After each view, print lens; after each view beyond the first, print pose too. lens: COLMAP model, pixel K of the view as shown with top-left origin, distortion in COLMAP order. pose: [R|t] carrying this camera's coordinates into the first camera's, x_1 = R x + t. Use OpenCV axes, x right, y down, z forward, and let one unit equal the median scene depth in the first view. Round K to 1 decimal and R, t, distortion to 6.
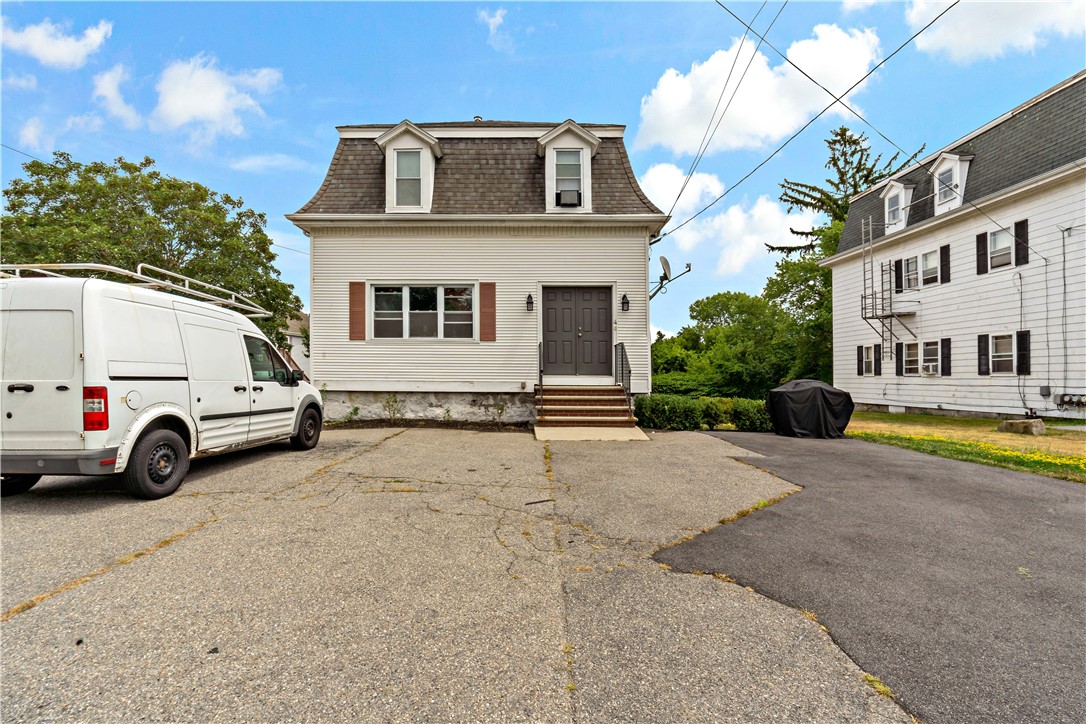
lens RADIAL K [[504.6, 0, 545.4], [0, 504.6, 357.6], [0, 0, 1]] dist [-0.006688, 0.002068]
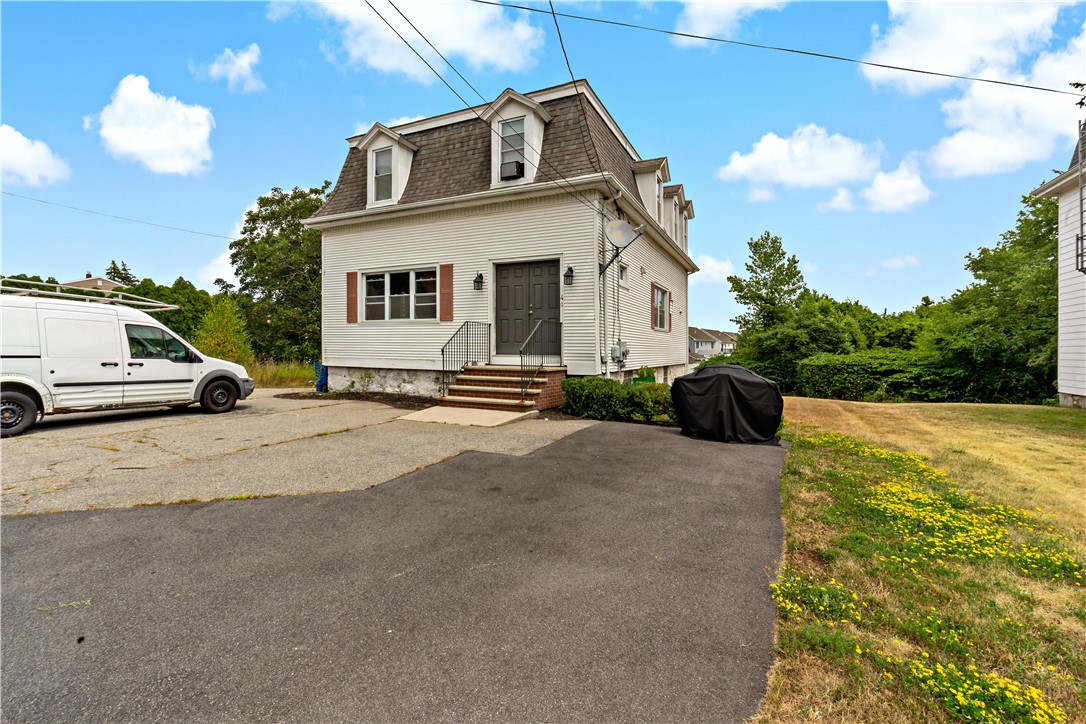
lens RADIAL K [[504.6, 0, 541.3], [0, 504.6, 341.8], [0, 0, 1]] dist [-0.006688, 0.002068]
pose [[0.895067, -0.003152, -0.445920, 0.520673], [0.010858, 0.999833, 0.014727, -0.003145], [0.445799, -0.018023, 0.894951, 0.157325]]
